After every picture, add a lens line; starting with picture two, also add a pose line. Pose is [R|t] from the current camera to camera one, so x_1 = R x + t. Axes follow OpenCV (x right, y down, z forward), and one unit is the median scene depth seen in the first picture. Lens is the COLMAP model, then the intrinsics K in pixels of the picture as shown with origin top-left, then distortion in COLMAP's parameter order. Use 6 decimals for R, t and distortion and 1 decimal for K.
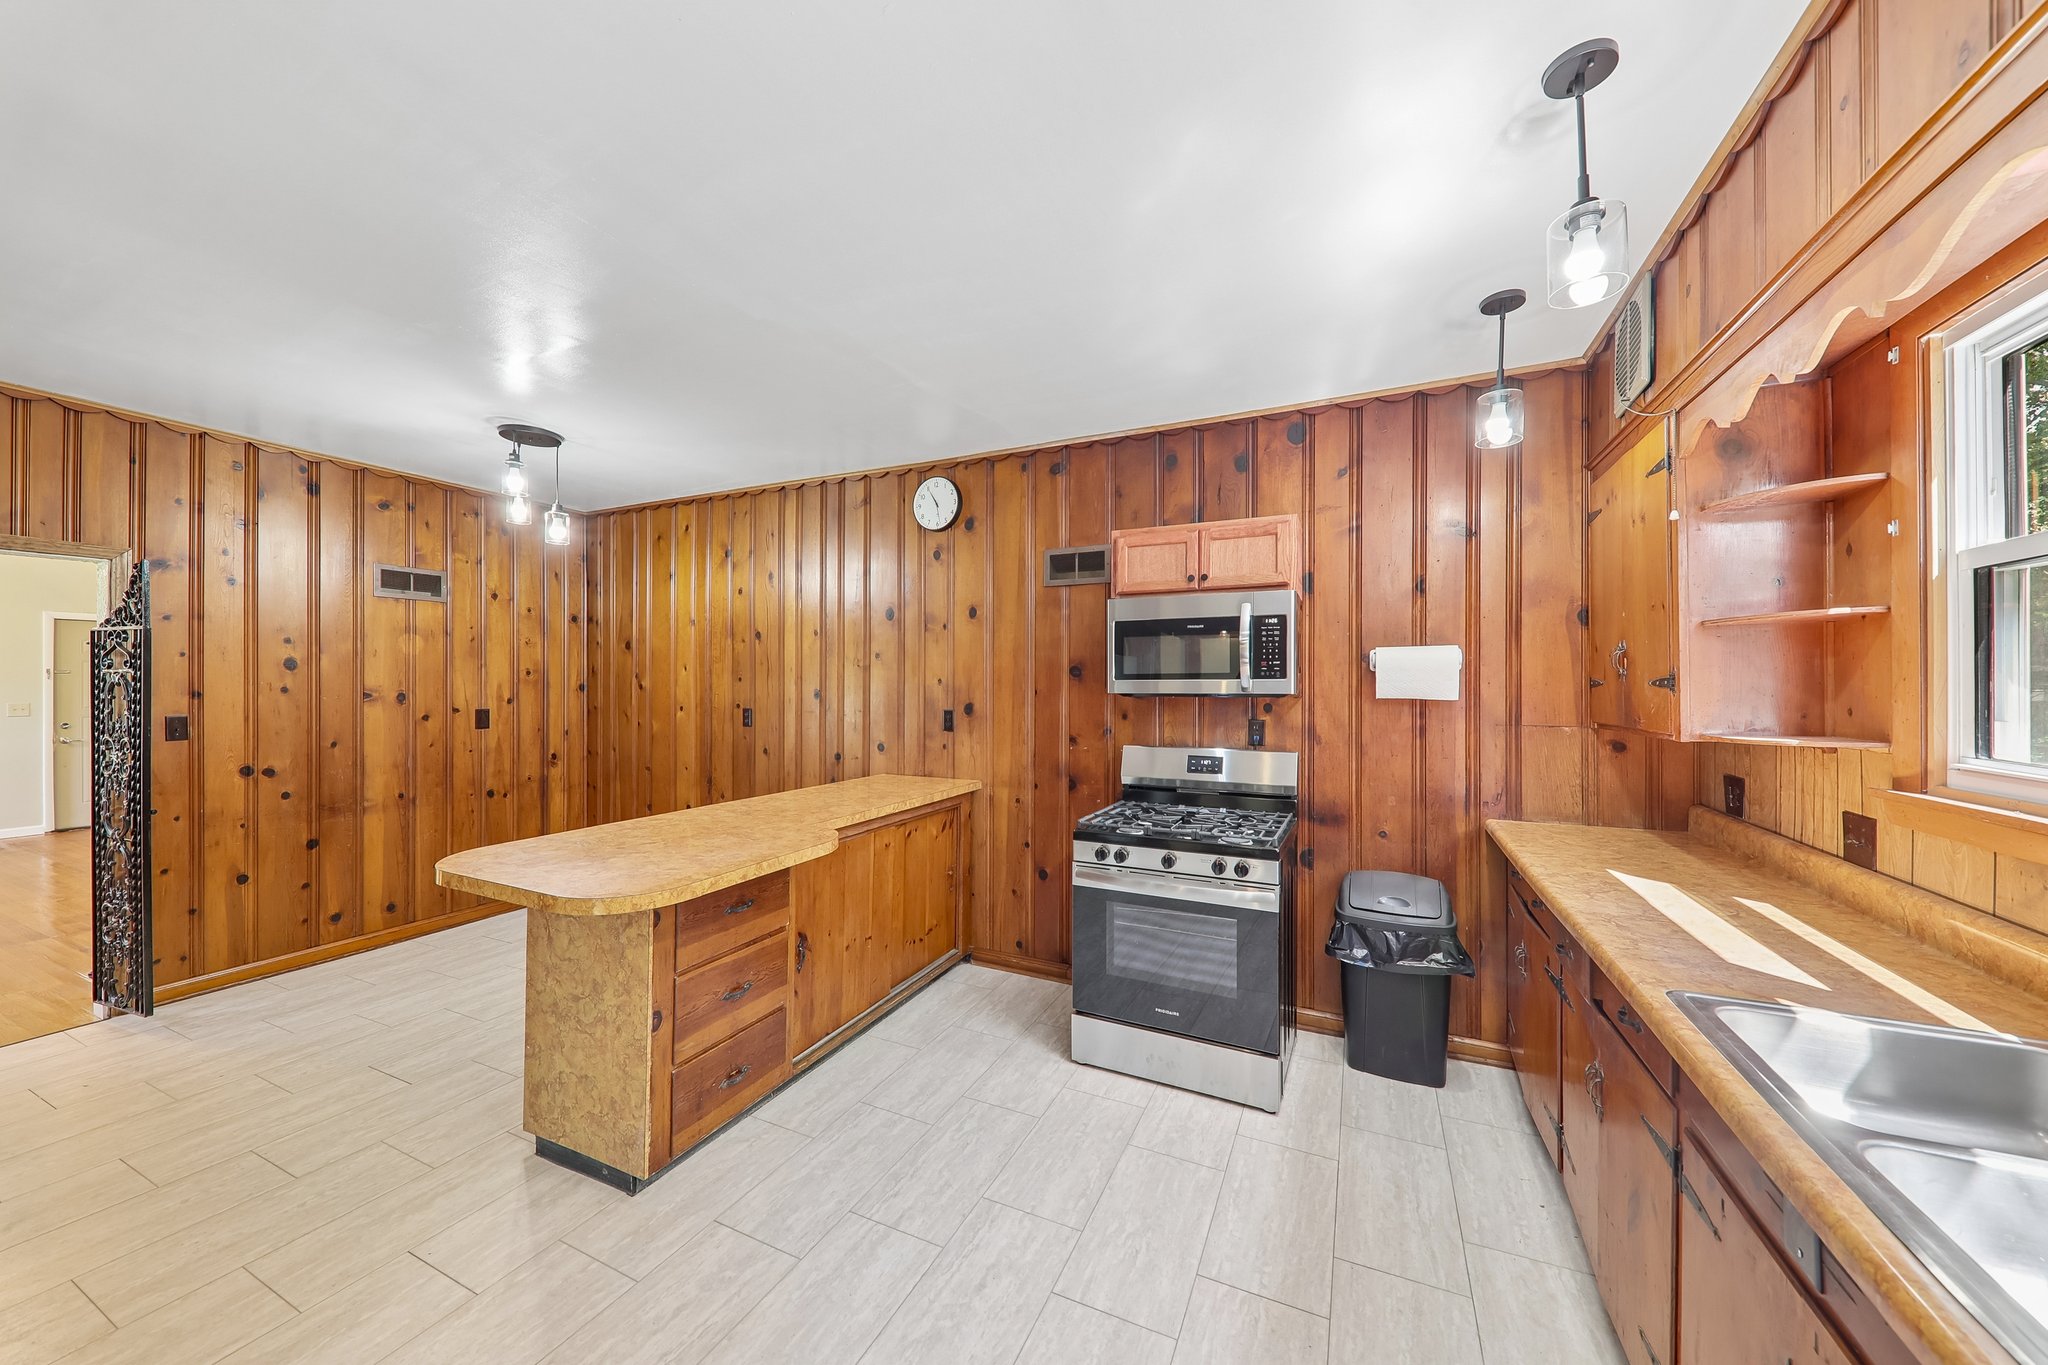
lens RADIAL K [[716.1, 0, 1035.7], [0, 716.1, 683.5], [0, 0, 1]] dist [0.011126, -0.005593]
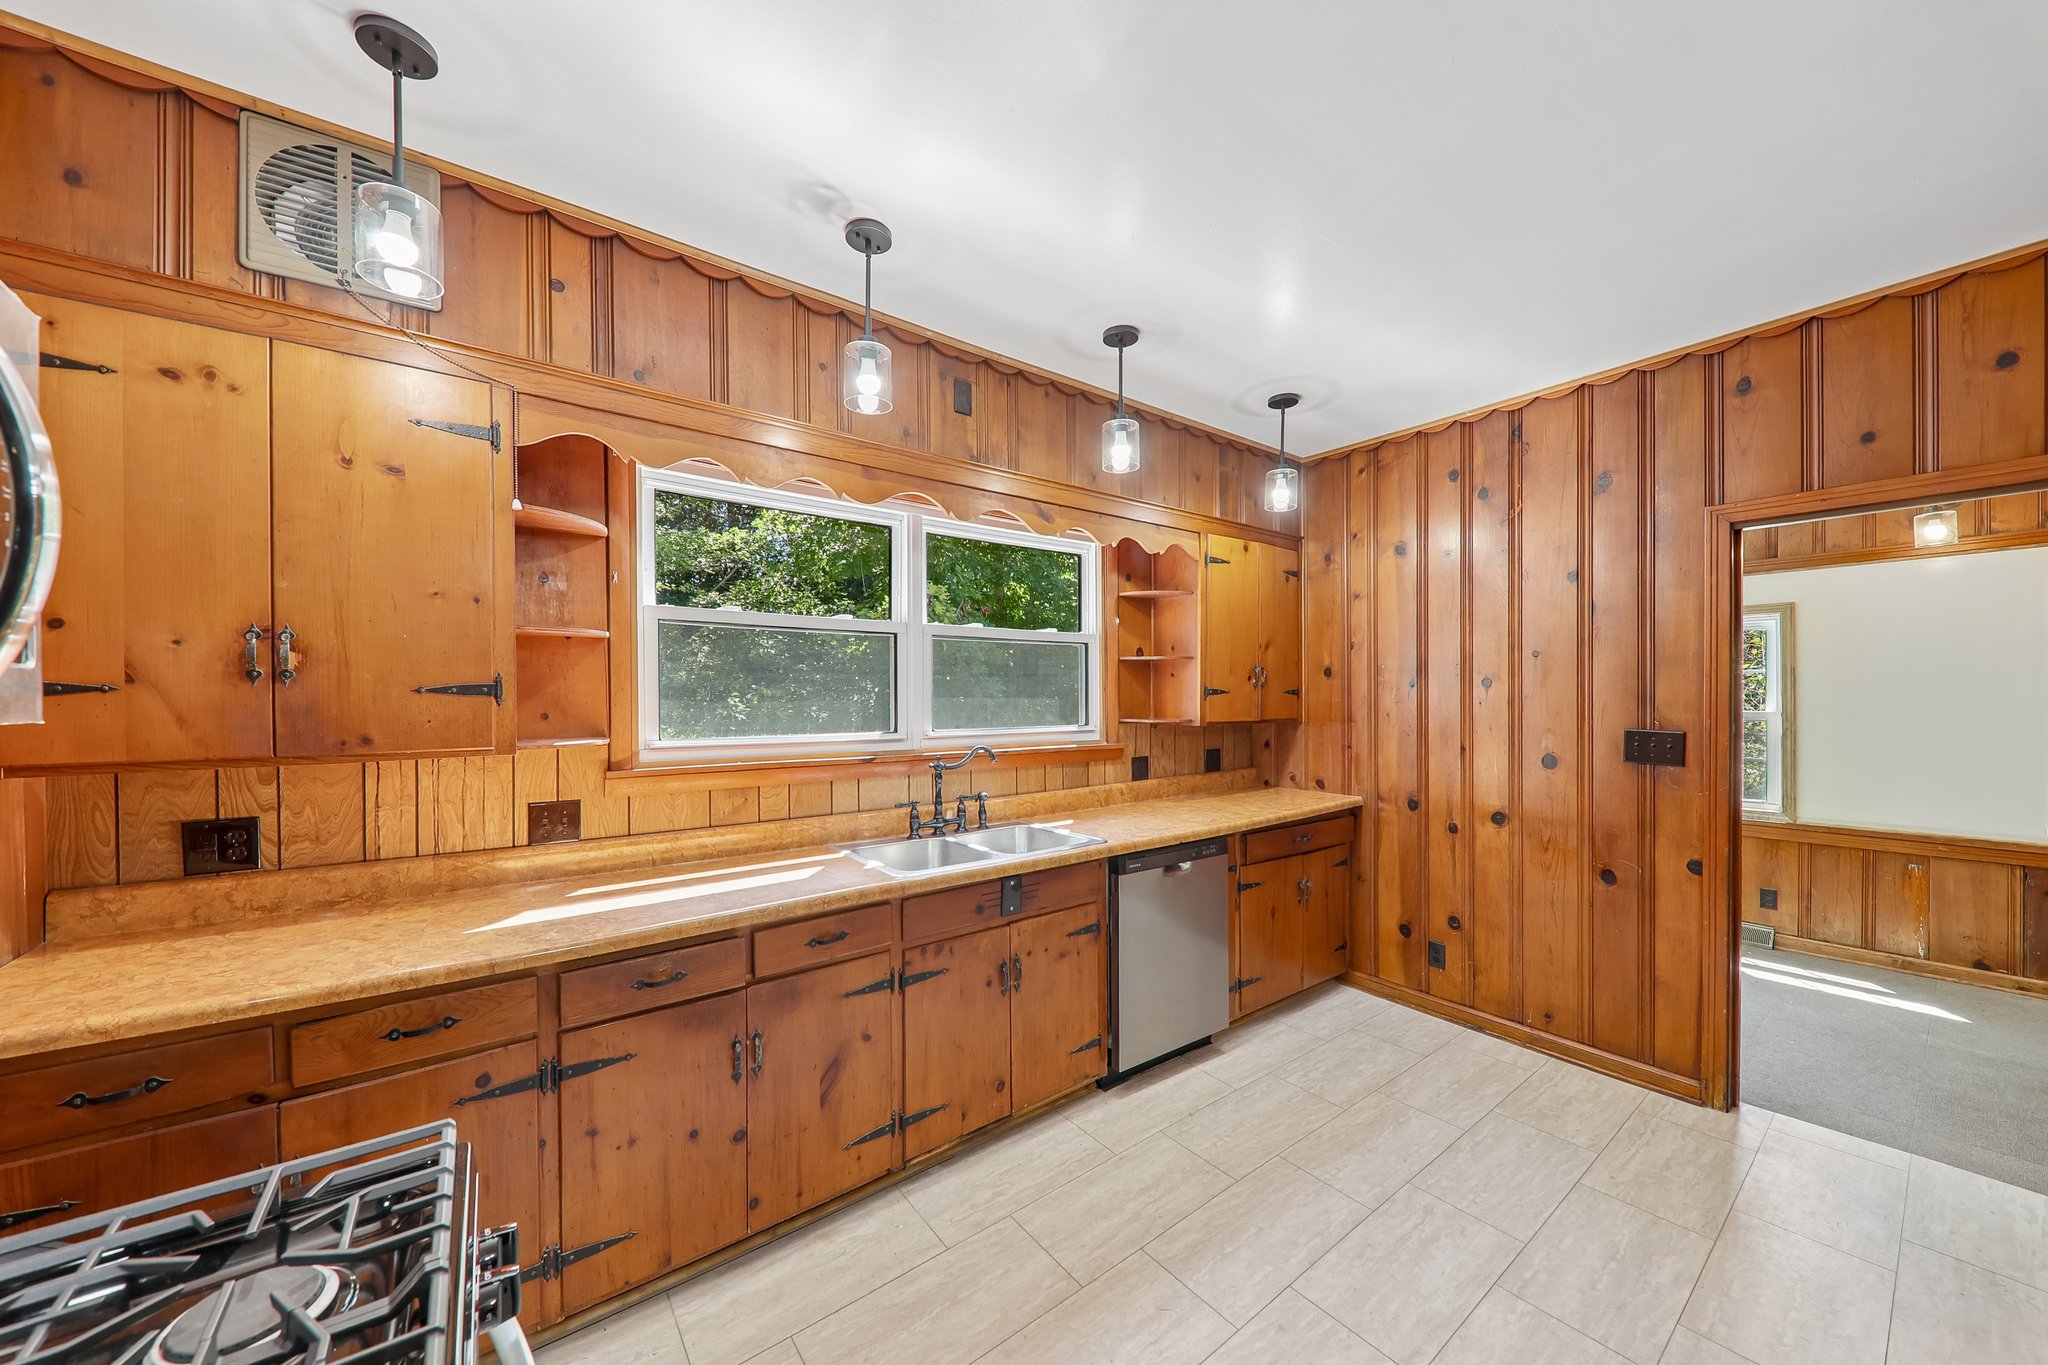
lens RADIAL K [[716.1, 0, 1027.5], [0, 716.1, 700.4], [0, 0, 1]] dist [0.011126, -0.005593]
pose [[-0.881373, -0.000105, 0.472420, -0.071074], [0.001104, 0.999997, 0.002282, 0.006746], [-0.472419, 0.002533, -0.881370, 0.998160]]
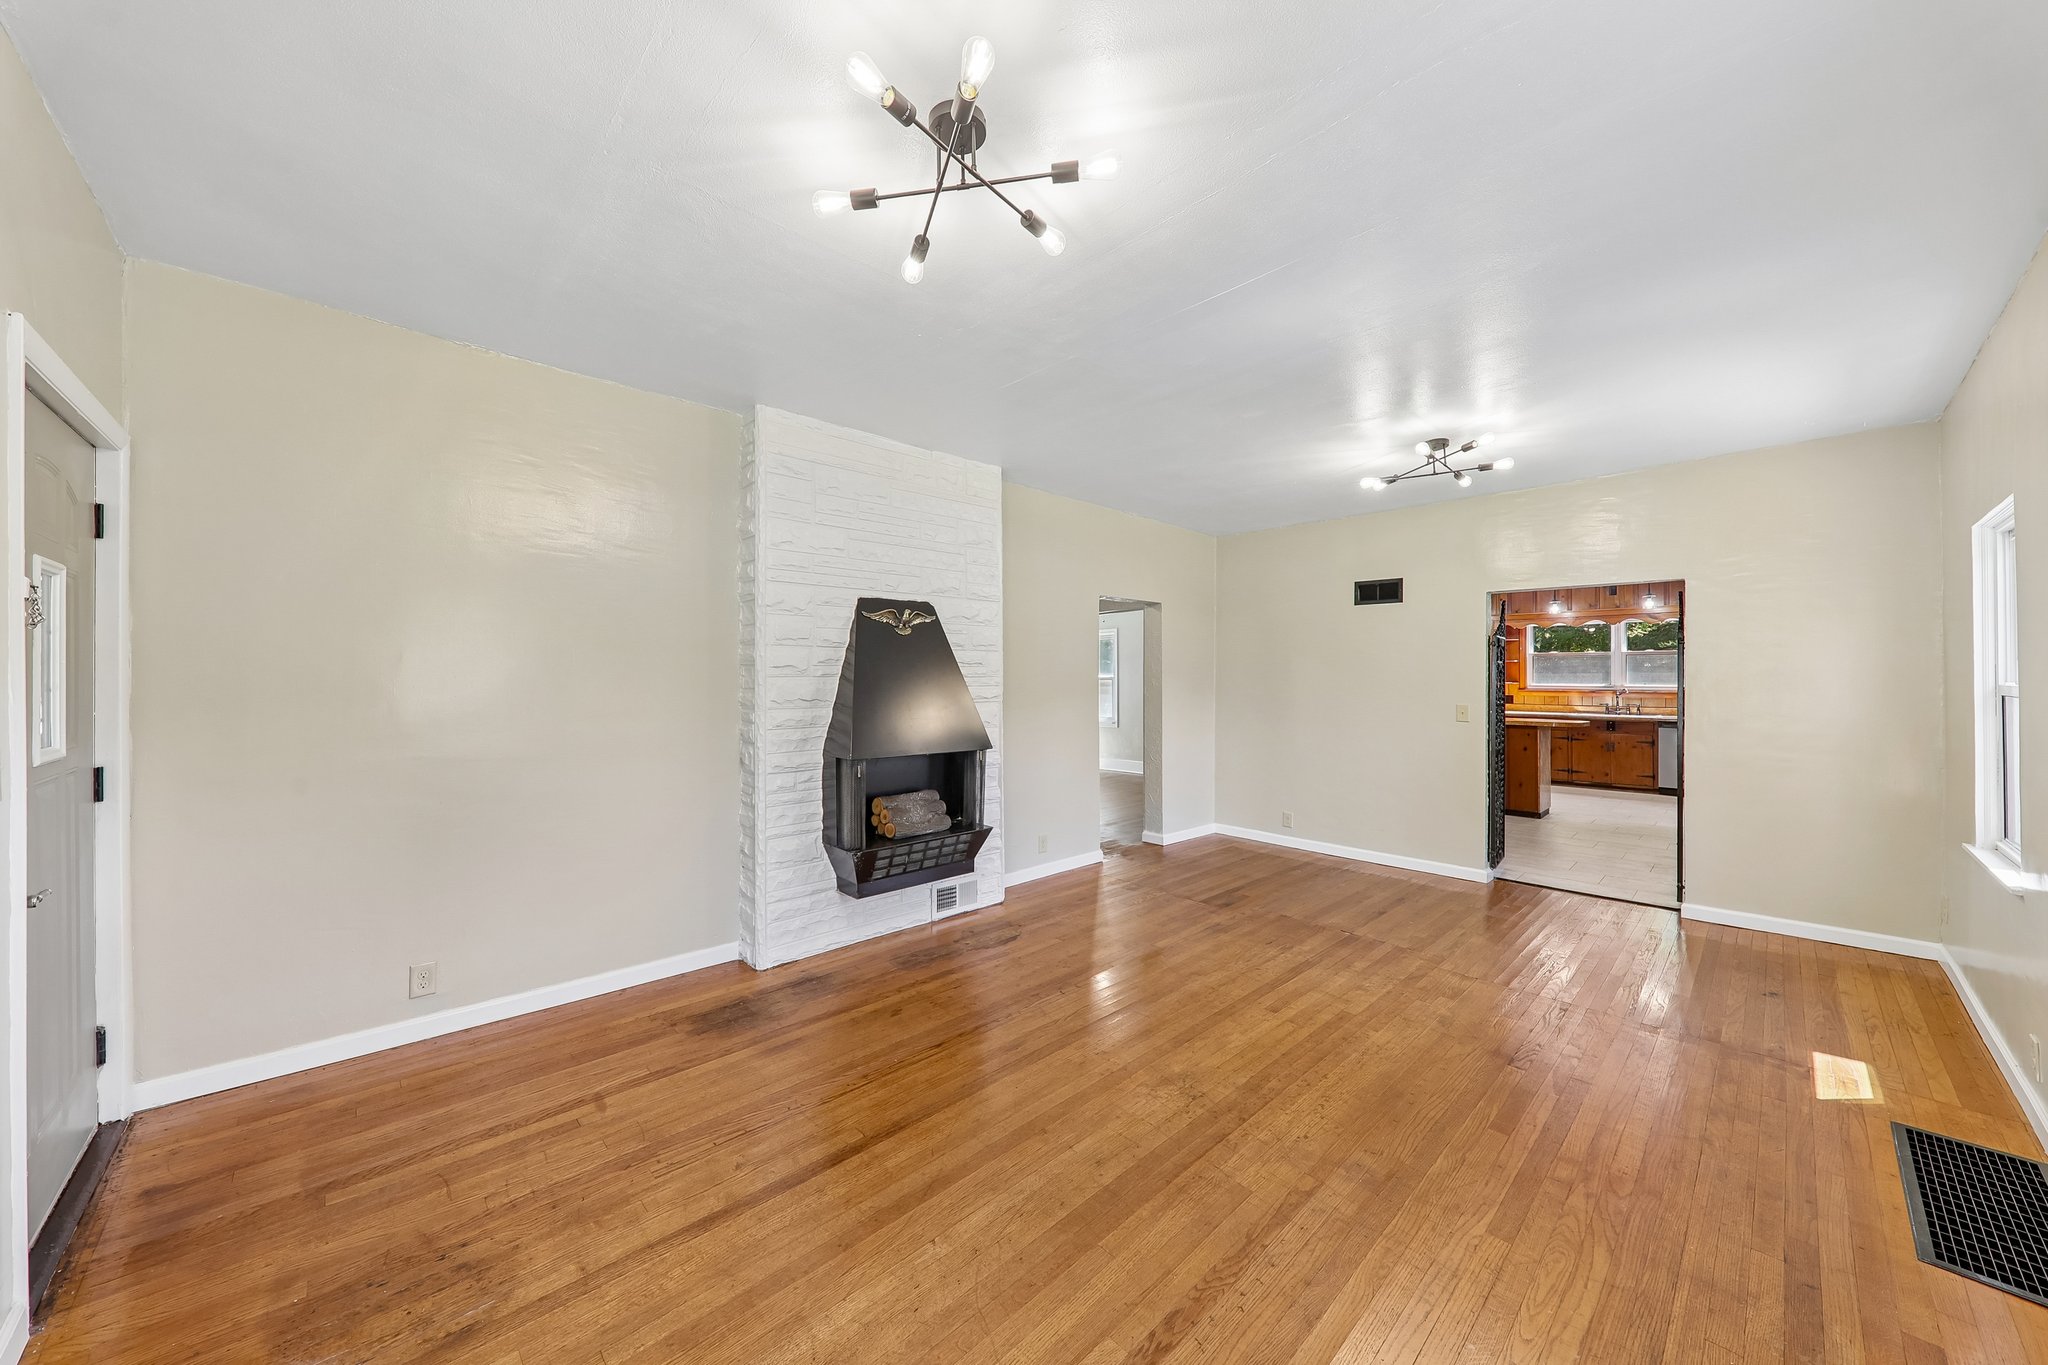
lens RADIAL K [[716.1, 0, 1019.2], [0, 716.1, 674.7], [0, 0, 1]] dist [0.011126, -0.005593]
pose [[0.381254, 0.001213, 0.924470, -3.434245], [0.002624, 0.999994, -0.002395, 0.010213], [-0.924467, 0.003339, 0.381248, 1.452192]]
